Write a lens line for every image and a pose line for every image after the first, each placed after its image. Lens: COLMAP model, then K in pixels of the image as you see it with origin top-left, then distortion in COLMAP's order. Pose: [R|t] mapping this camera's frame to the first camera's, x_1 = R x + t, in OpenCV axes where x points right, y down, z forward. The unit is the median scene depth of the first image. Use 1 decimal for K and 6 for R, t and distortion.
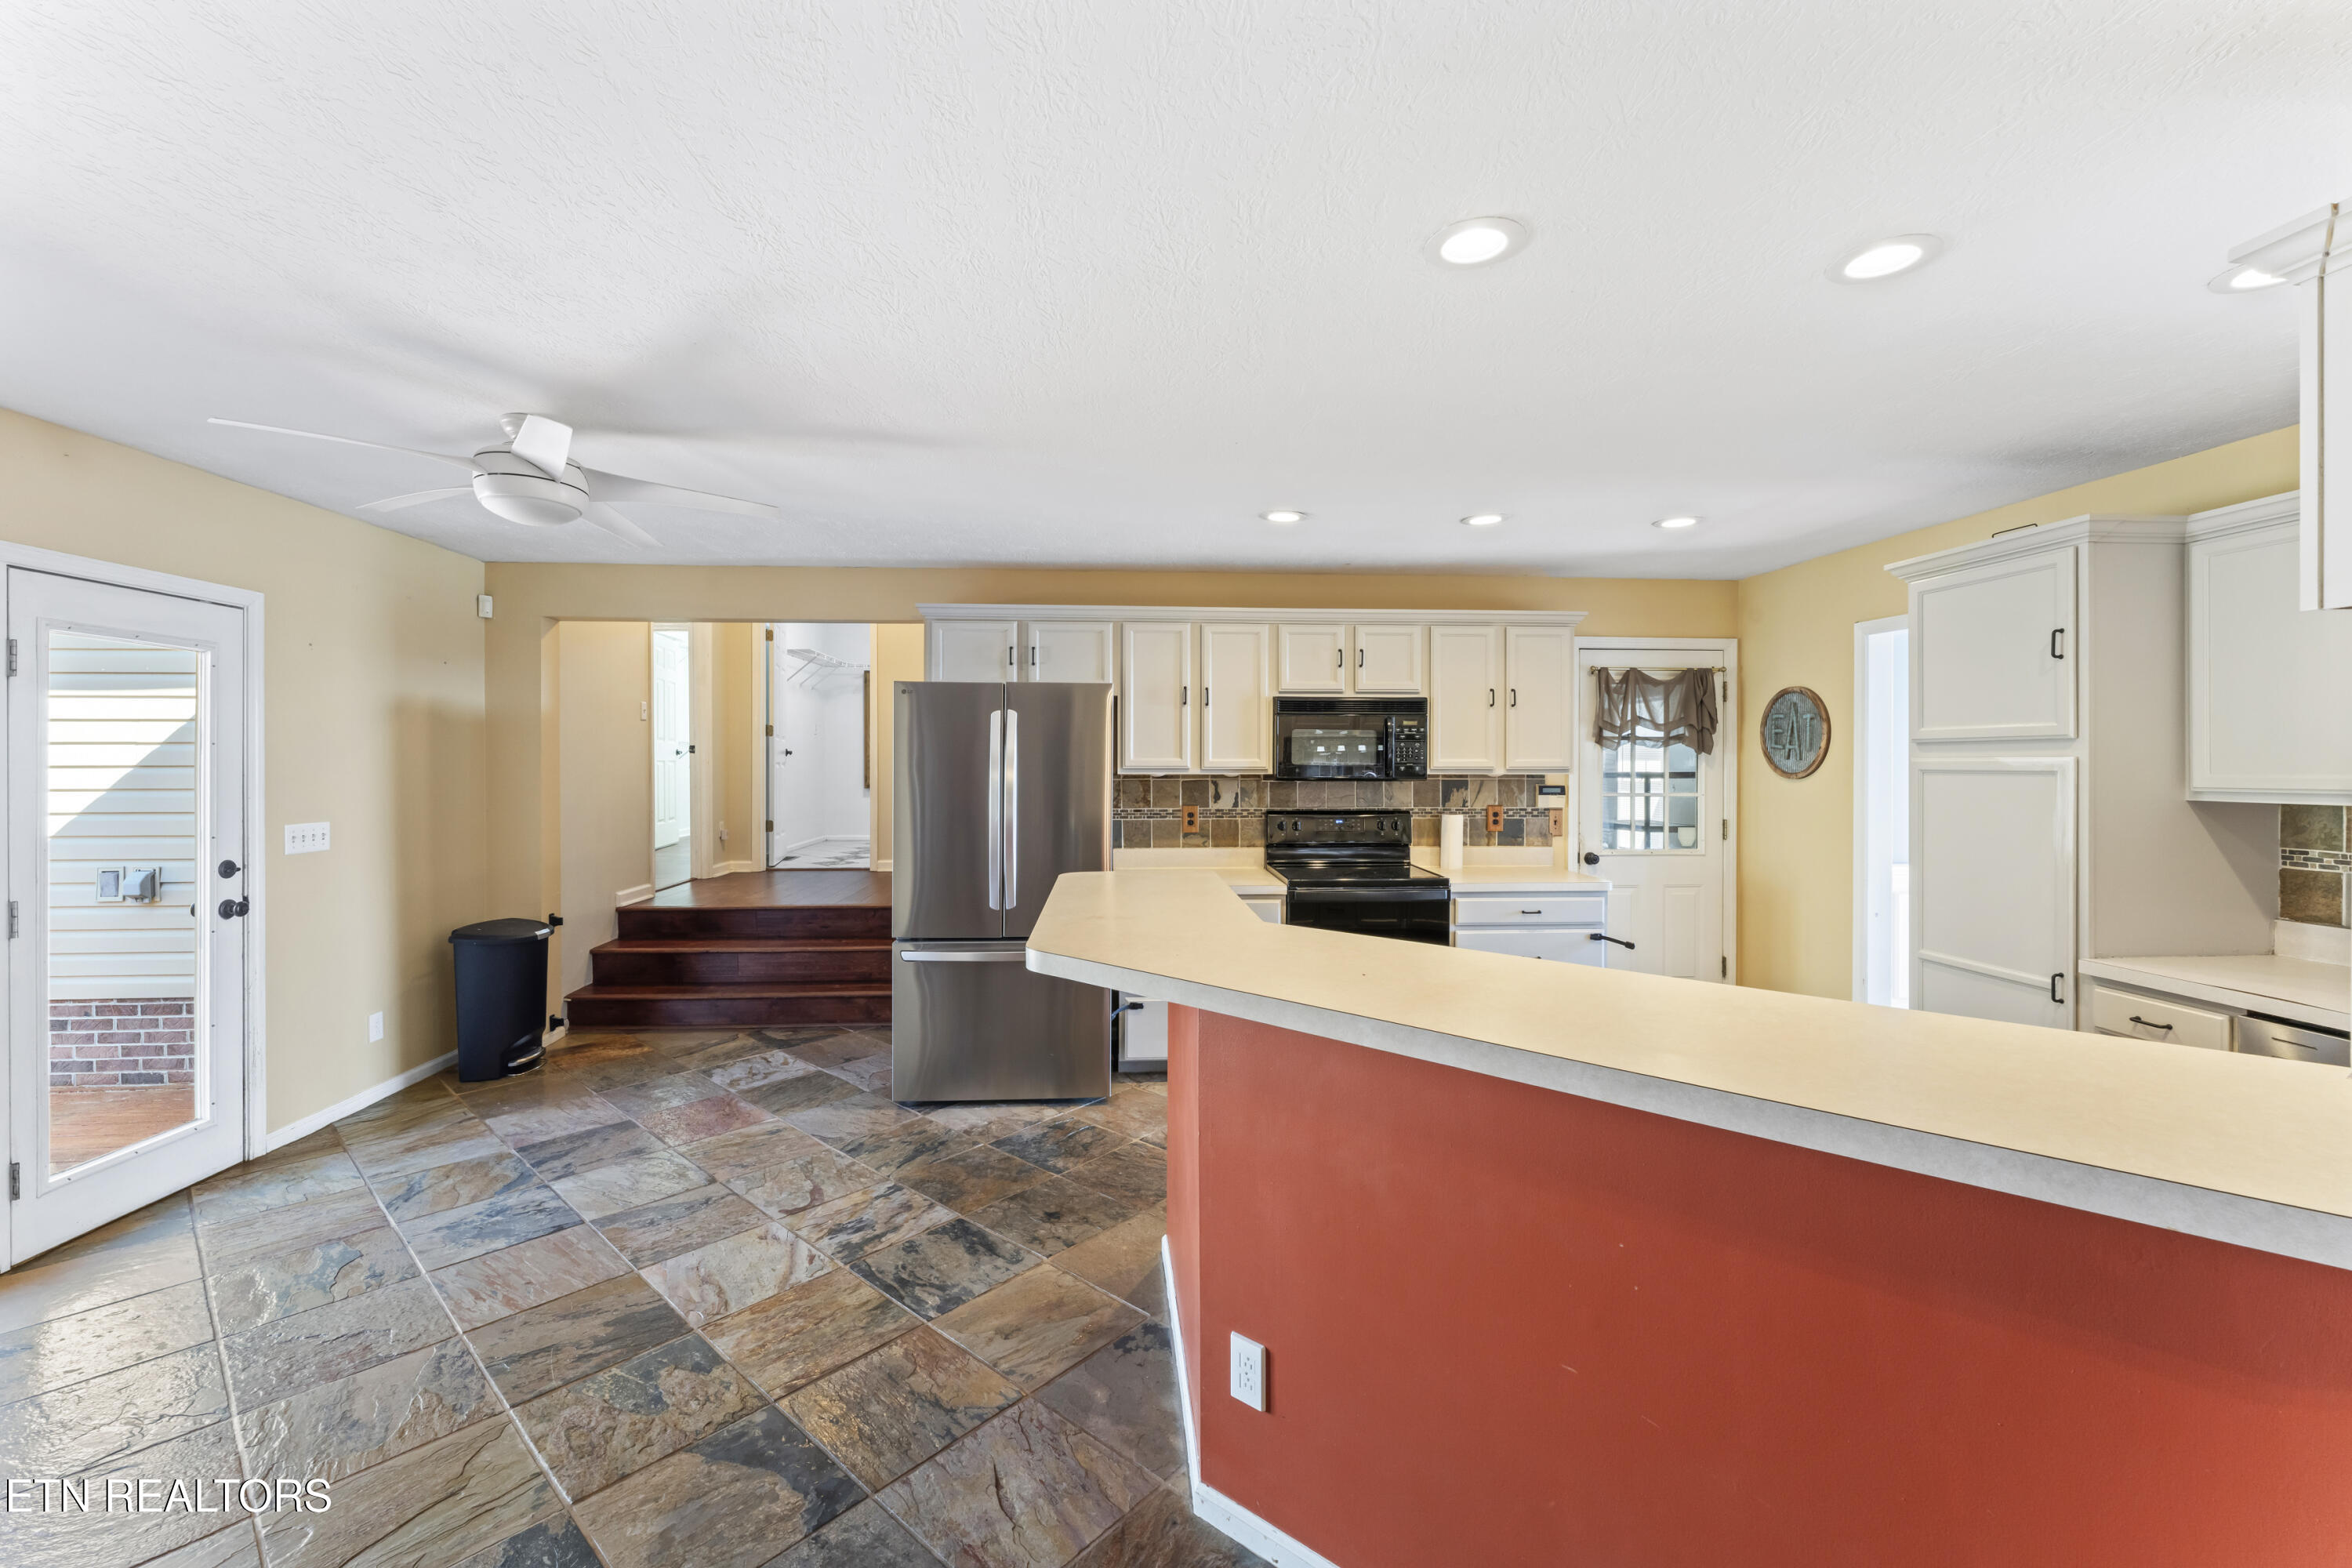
lens RADIAL K [[950.9, 0, 1163.5], [0, 950.9, 764.2], [0, 0, 1]] dist [0.002204, -0.001326]
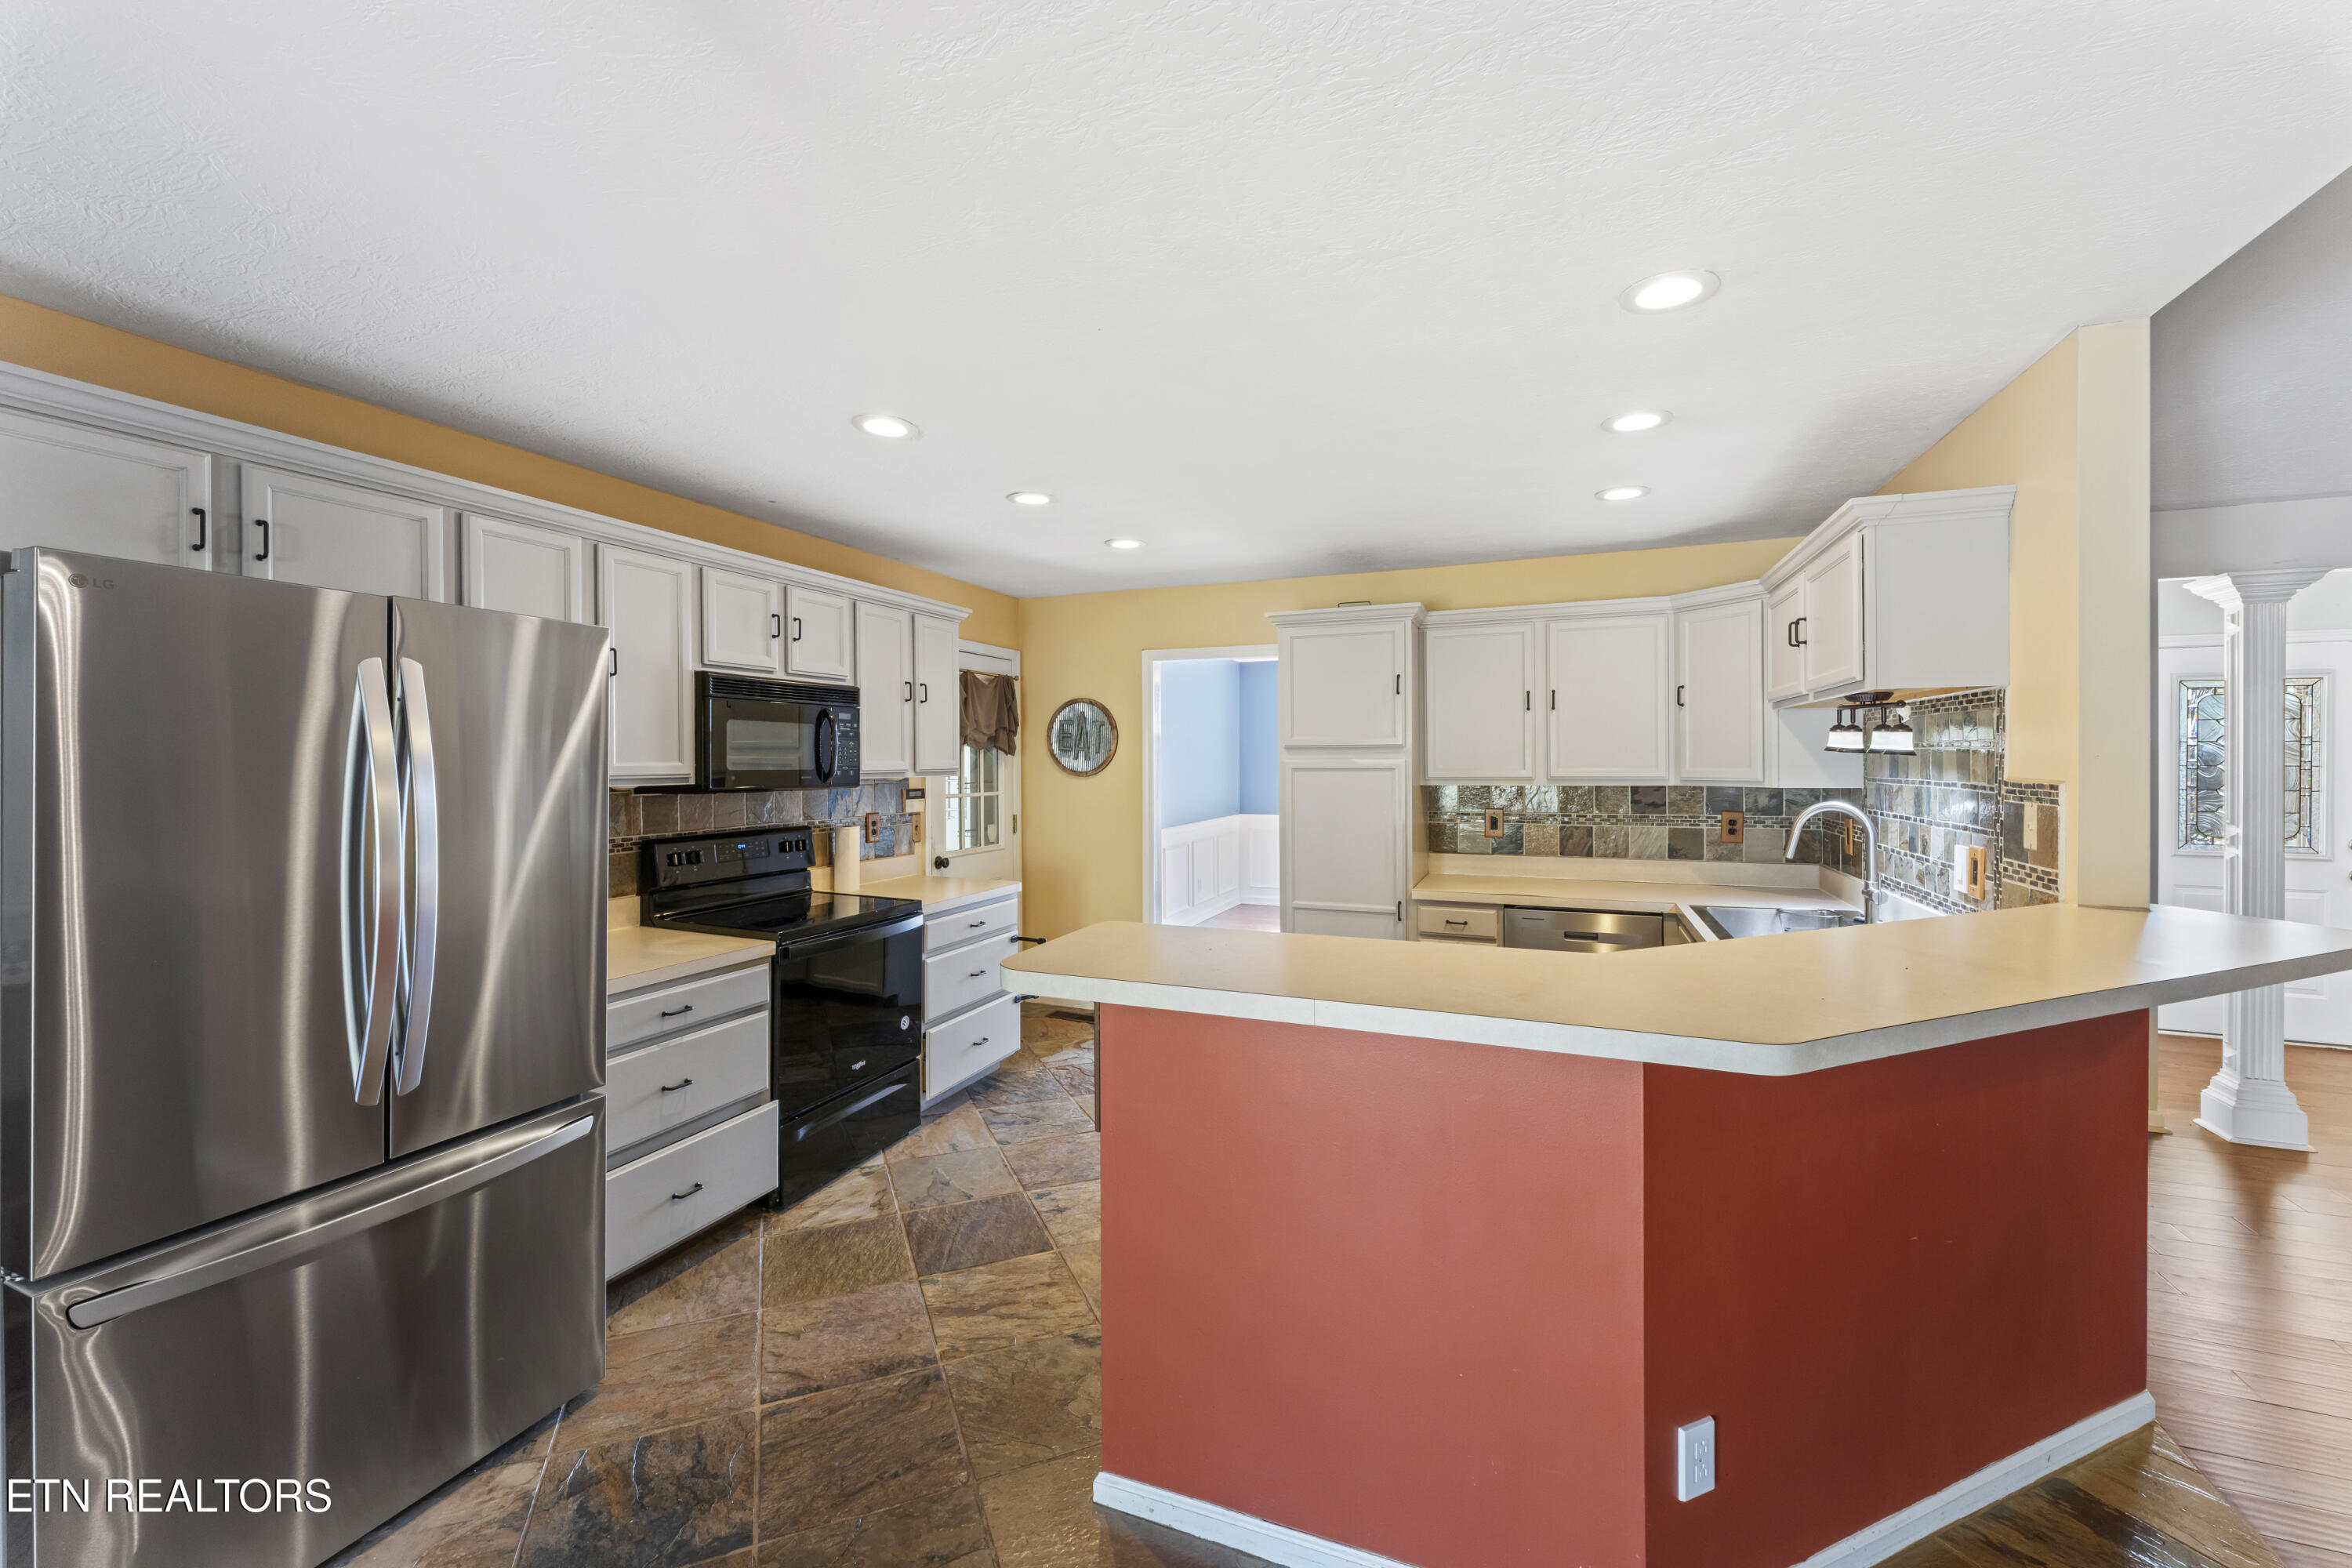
lens RADIAL K [[950.9, 0, 1167.4], [0, 950.9, 762.3], [0, 0, 1]] dist [0.002204, -0.001326]
pose [[0.441346, -0.005038, 0.897323, -0.348832], [0.005251, 0.999982, 0.003031, -0.005533], [-0.897321, 0.003374, 0.441365, 0.398022]]
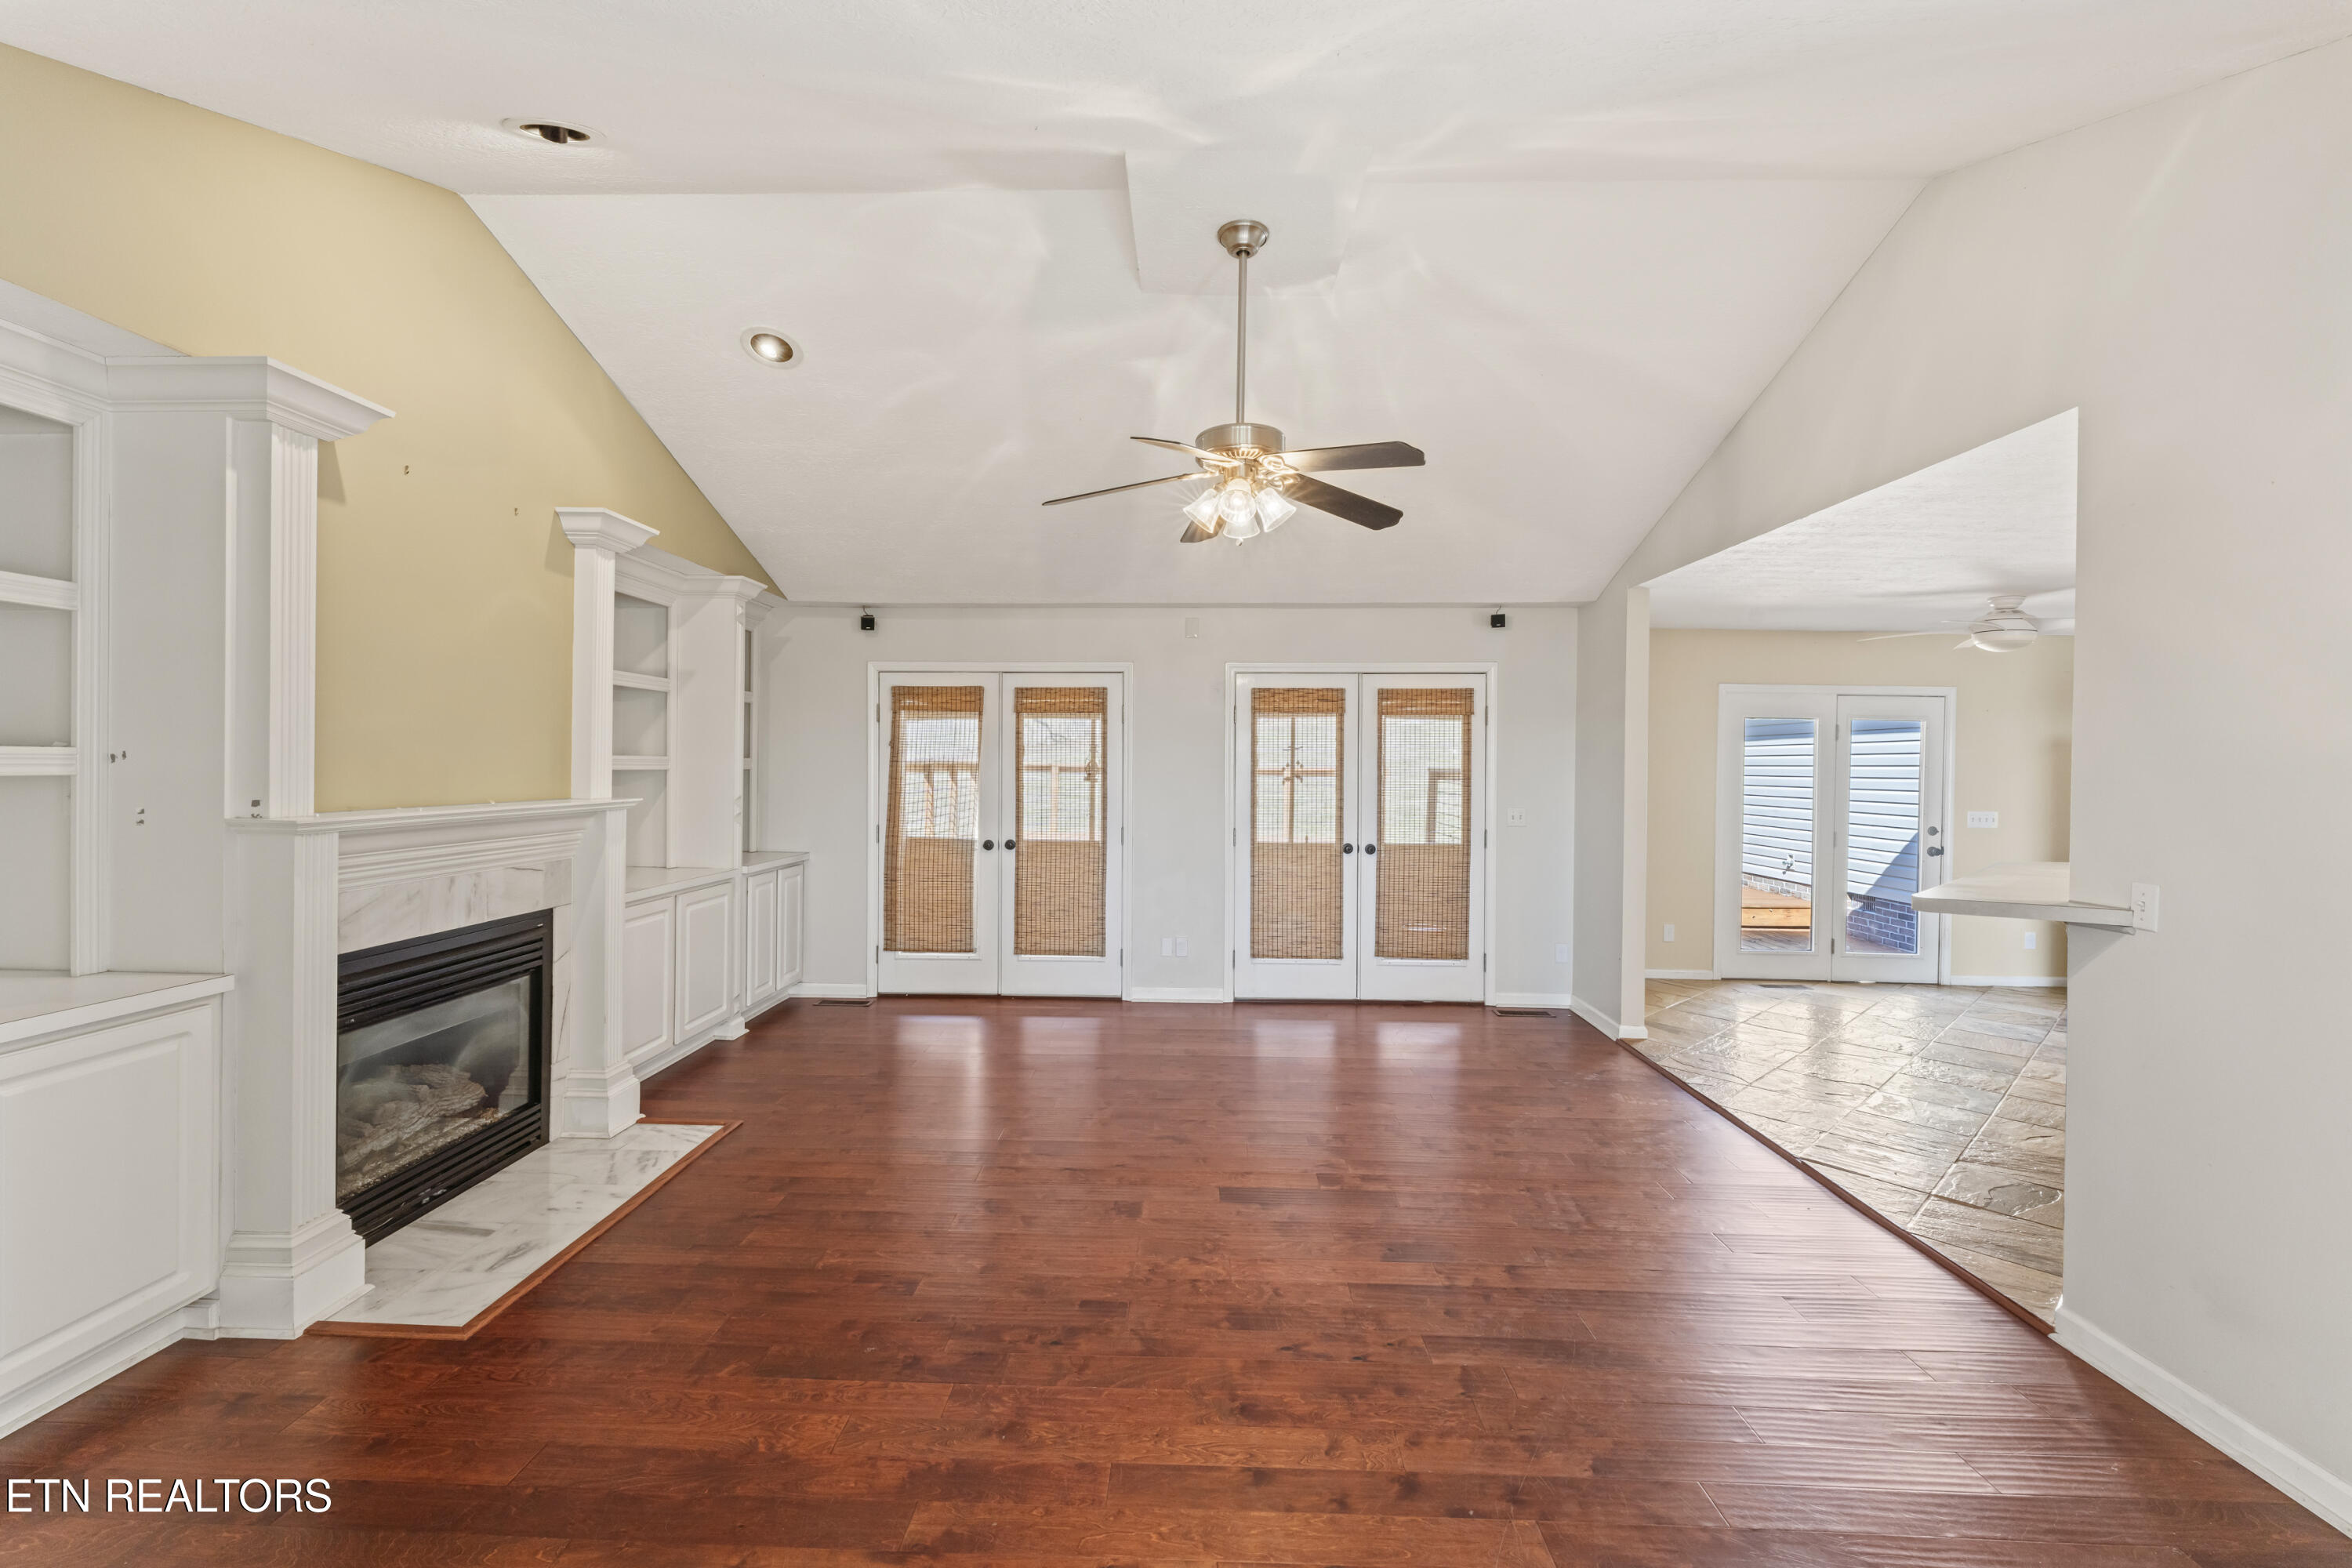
lens RADIAL K [[1010.8, 0, 1168.3], [0, 1010.8, 775.4], [0, 0, 1]] dist [0.001465, 0.000211]
pose [[-0.088468, 0.008434, -0.996043, 0.874502], [-0.017539, 0.999796, 0.010023, 0.001407], [0.995925, 0.018356, -0.088302, -0.276334]]
